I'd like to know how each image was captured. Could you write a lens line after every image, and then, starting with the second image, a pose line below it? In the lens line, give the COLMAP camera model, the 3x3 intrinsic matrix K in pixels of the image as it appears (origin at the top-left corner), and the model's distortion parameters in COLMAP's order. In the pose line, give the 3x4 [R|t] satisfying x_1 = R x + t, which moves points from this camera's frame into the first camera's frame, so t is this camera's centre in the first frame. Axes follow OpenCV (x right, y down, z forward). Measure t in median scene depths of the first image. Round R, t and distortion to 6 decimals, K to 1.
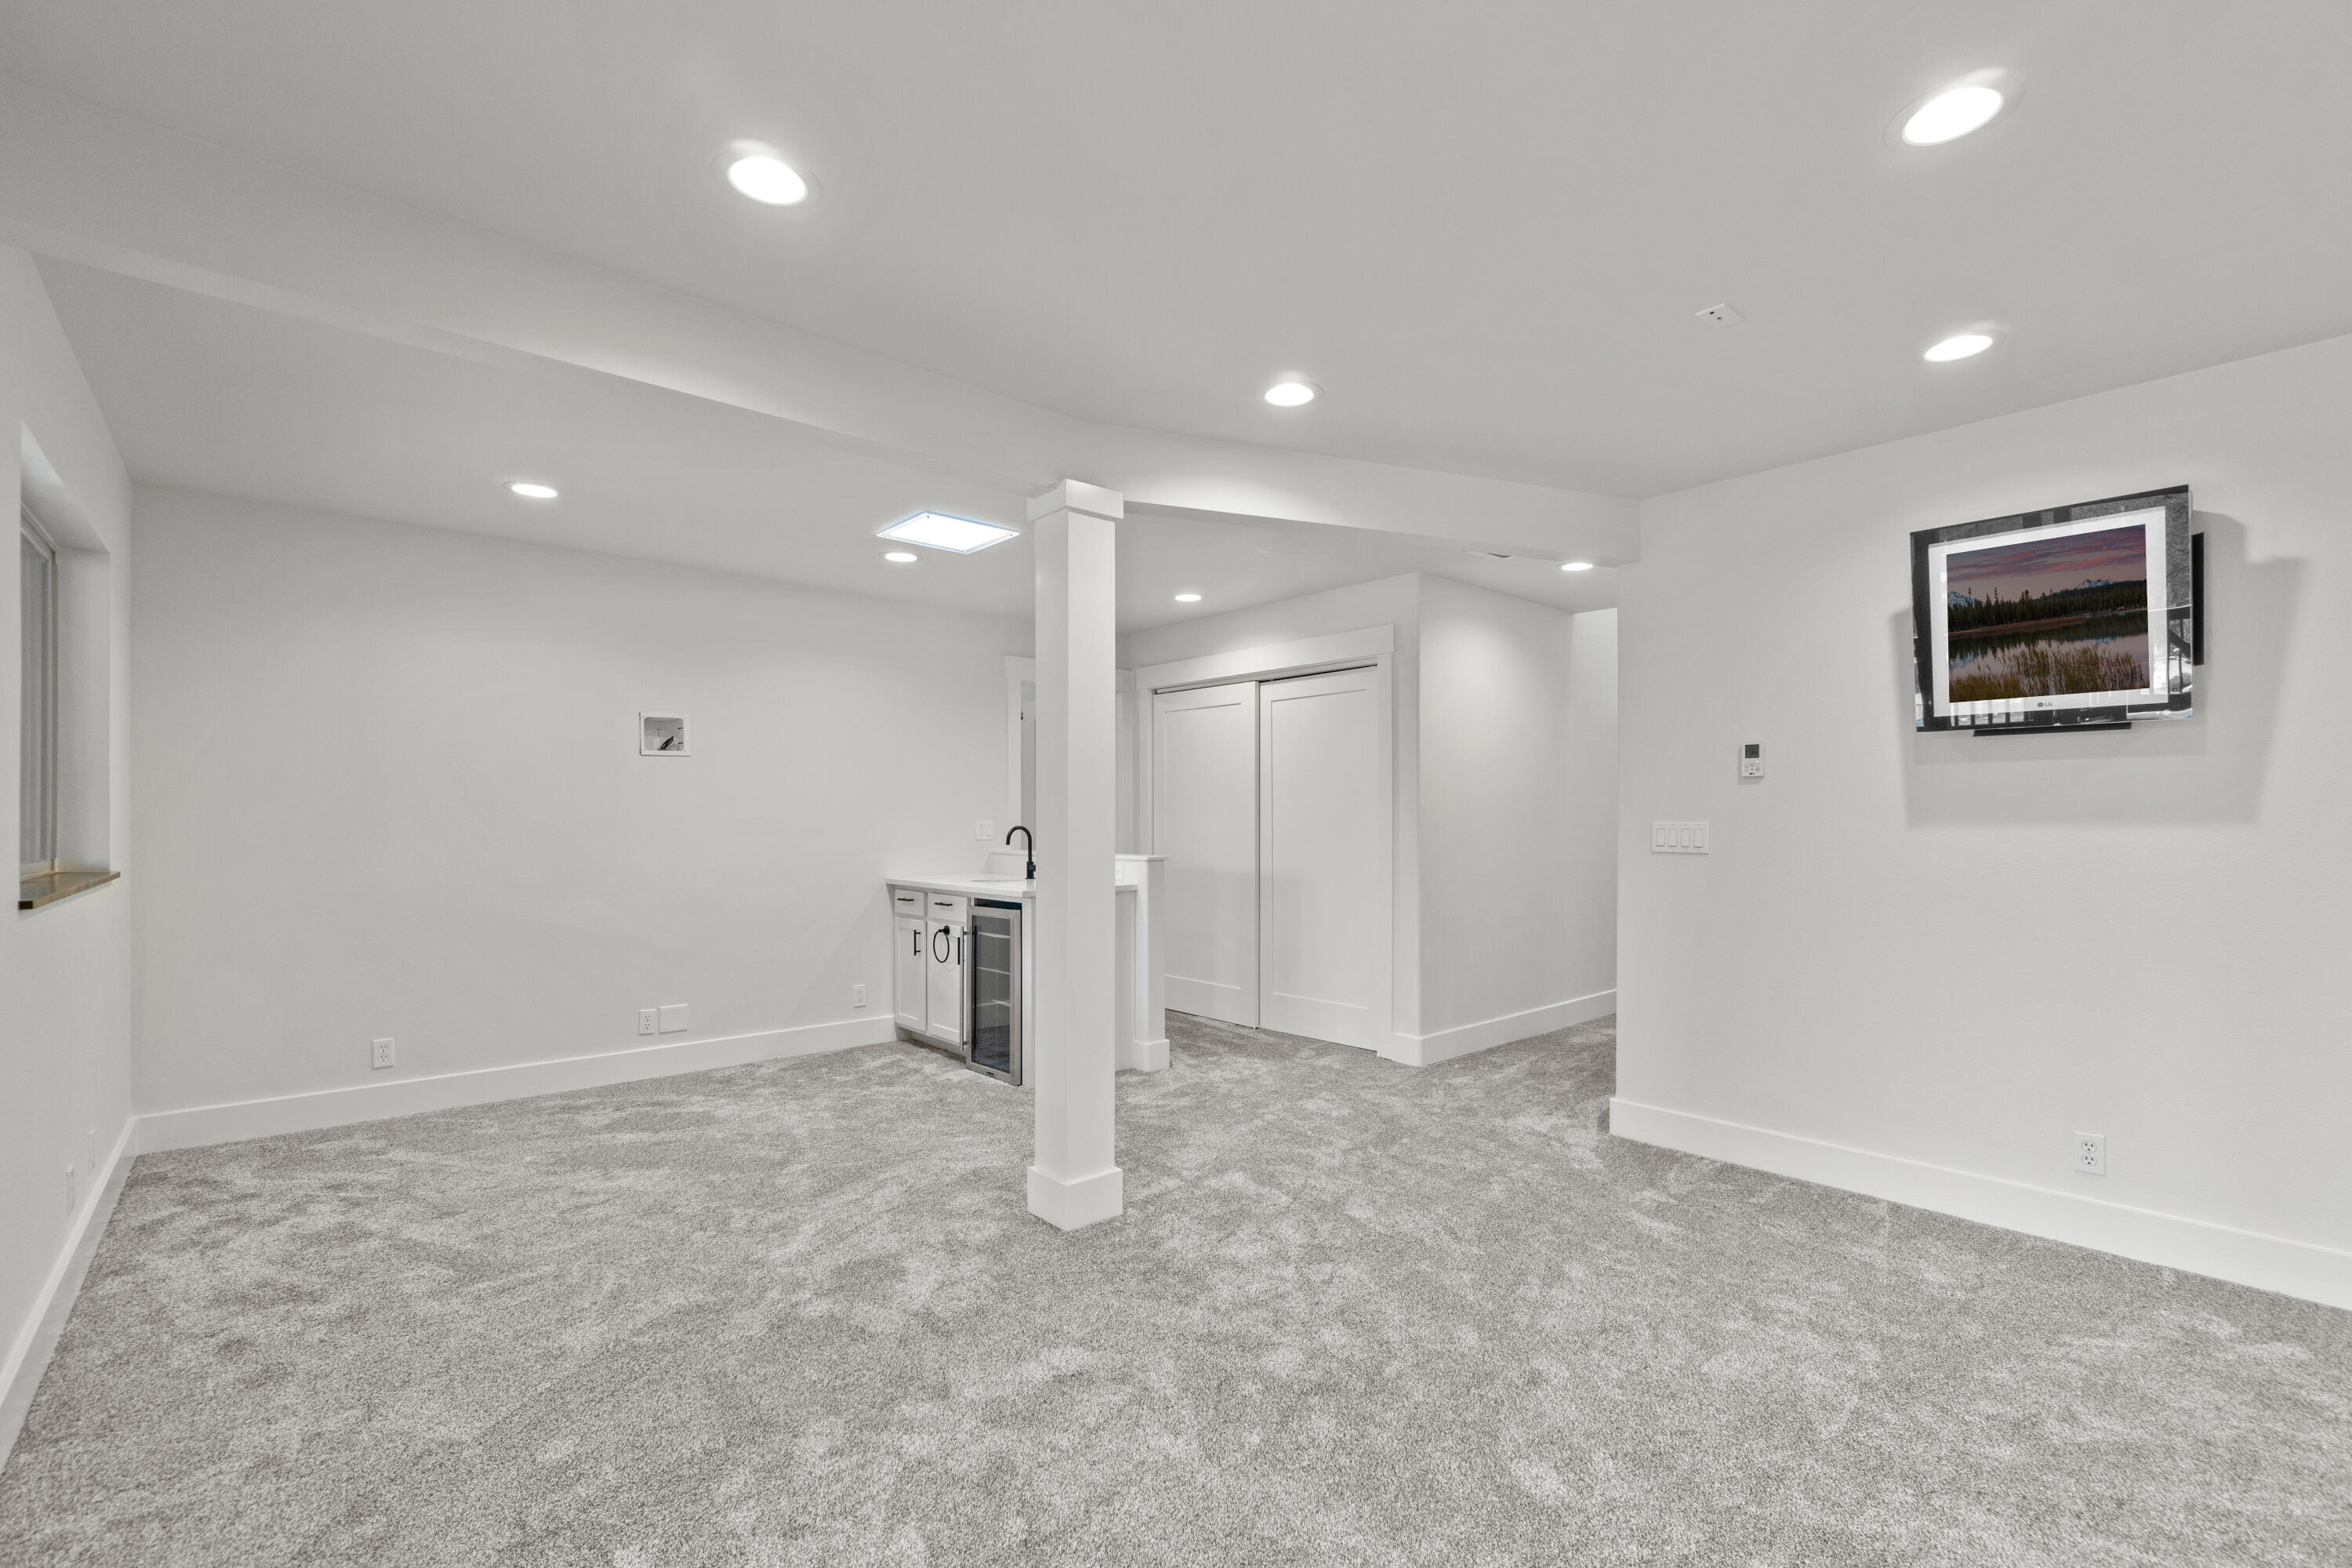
lens RADIAL K [[1015.9, 0, 1170.0], [0, 1015.9, 790.3], [0, 0, 1]] dist [-0.000550, 0.000126]
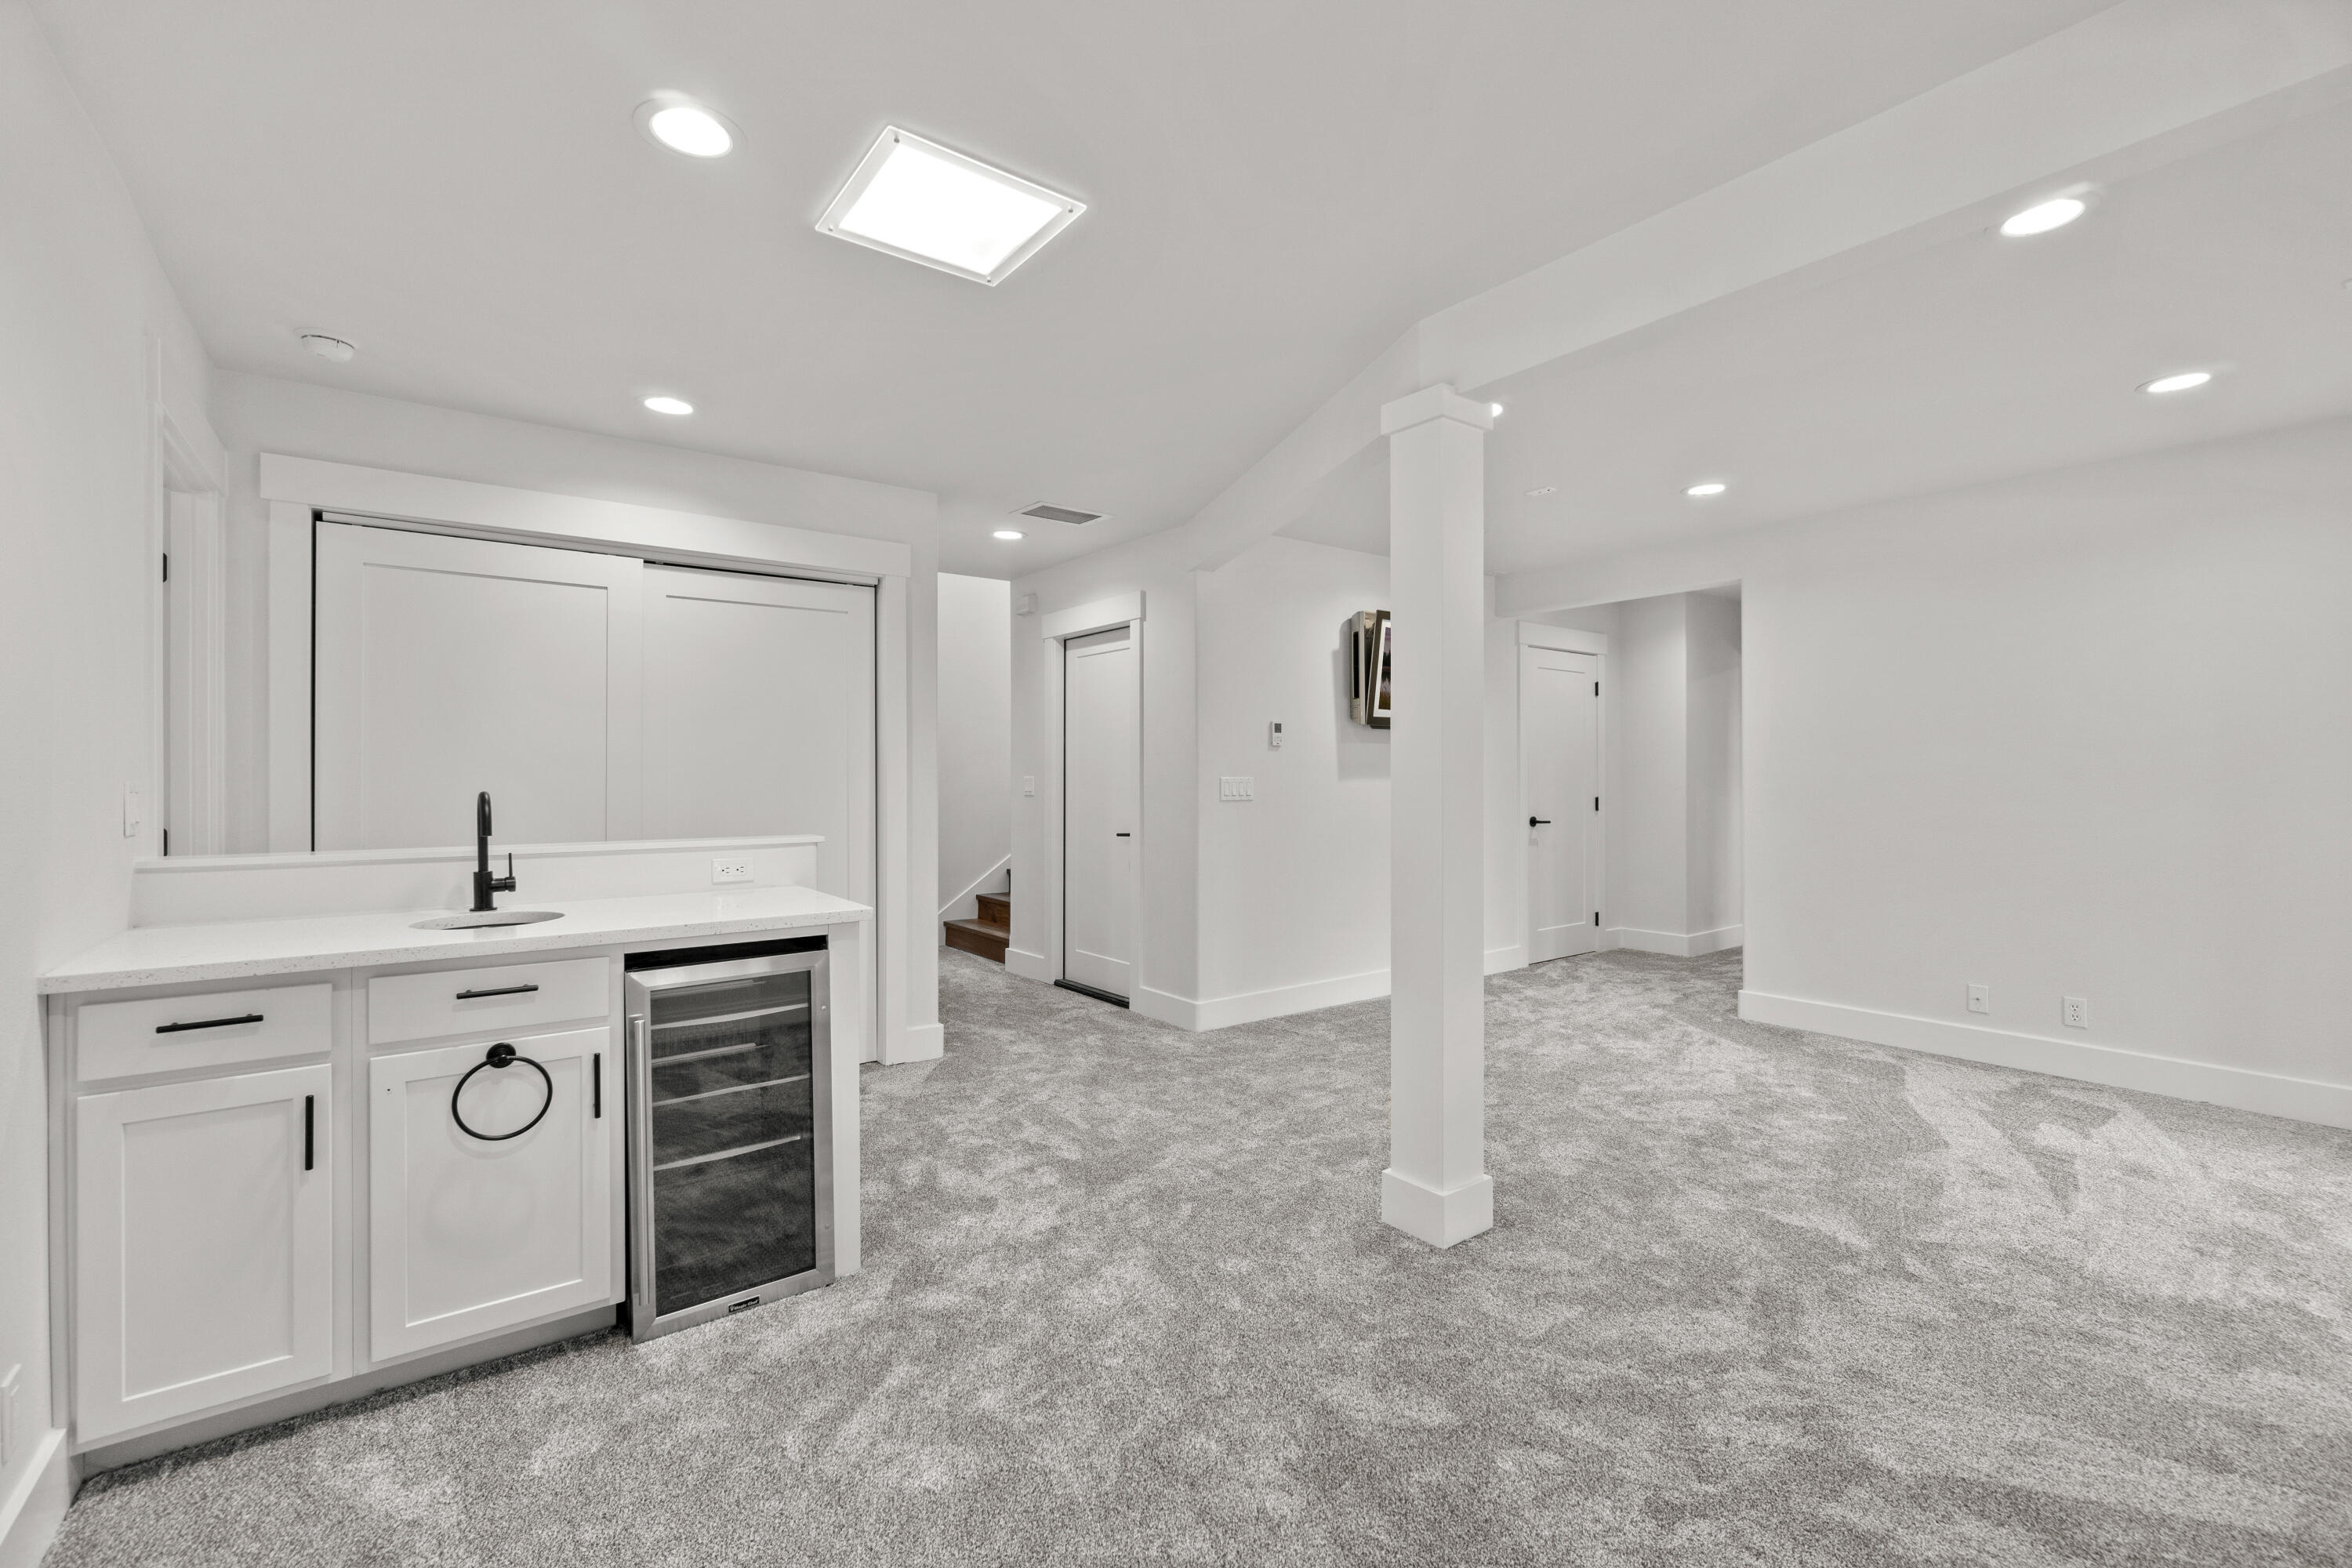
lens RADIAL K [[1025.4, 0, 1190.8], [0, 1025.4, 753.2], [0, 0, 1]] dist [0.000252, 0.000302]
pose [[0.060069, 0.022953, 0.997930, -0.620138], [-0.027861, 0.999385, -0.021309, 0.022299], [-0.997805, -0.026524, 0.060671, 0.732176]]
